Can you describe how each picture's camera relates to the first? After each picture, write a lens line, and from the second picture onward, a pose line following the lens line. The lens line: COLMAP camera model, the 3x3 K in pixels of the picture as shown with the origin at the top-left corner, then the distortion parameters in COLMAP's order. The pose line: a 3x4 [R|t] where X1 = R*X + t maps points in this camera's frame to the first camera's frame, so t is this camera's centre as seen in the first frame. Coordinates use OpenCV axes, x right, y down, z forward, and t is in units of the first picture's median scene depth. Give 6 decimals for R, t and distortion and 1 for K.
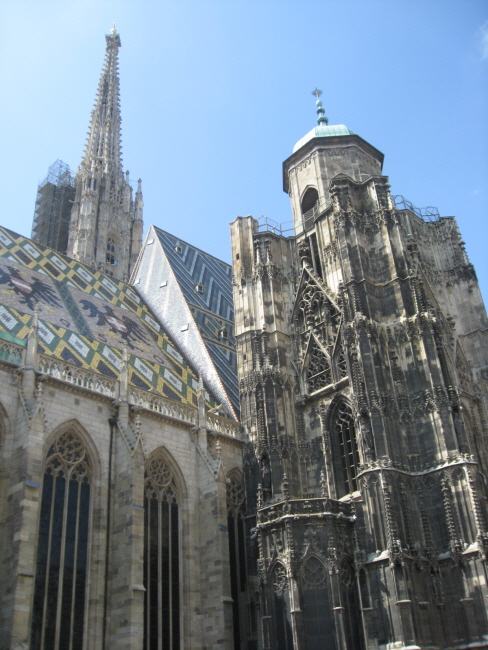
lens RADIAL K [[682.6, 0, 240.8], [0, 682.6, 323.8], [0, 0, 1]] dist [-0.118856, 0.000000]
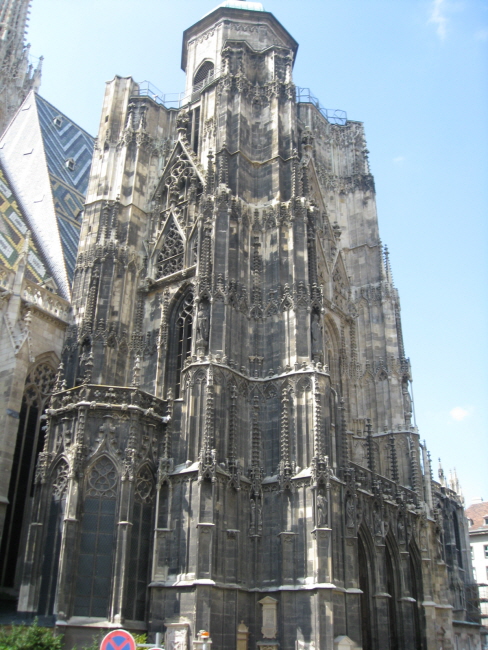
lens RADIAL K [[682.6, 0, 243.6], [0, 682.6, 319.6], [0, 0, 1]] dist [-0.118856, 0.000000]
pose [[0.979893, 0.146547, 0.135403, 0.116618], [-0.155405, 0.986188, 0.057294, 0.100478], [-0.125137, -0.077184, 0.989133, 0.175618]]
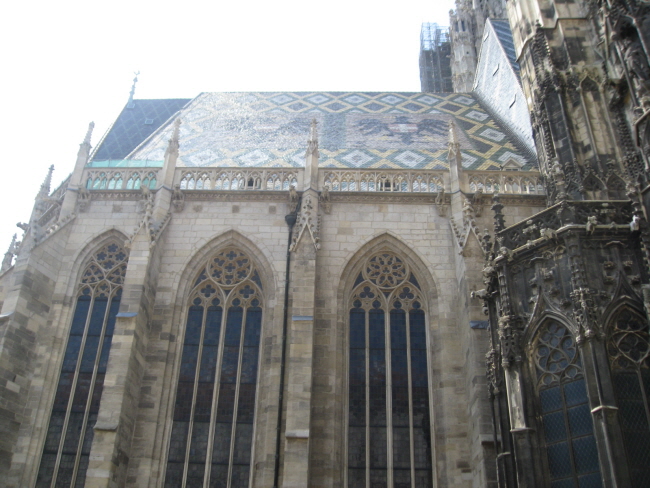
lens RADIAL K [[682.6, 0, 318.4], [0, 682.6, 247.5], [0, 0, 1]] dist [-0.118856, 0.000000]
pose [[0.689132, -0.325334, -0.647499, 0.278106], [0.318657, 0.938572, -0.132436, 0.267394], [0.650811, -0.115064, 0.750470, 0.461078]]
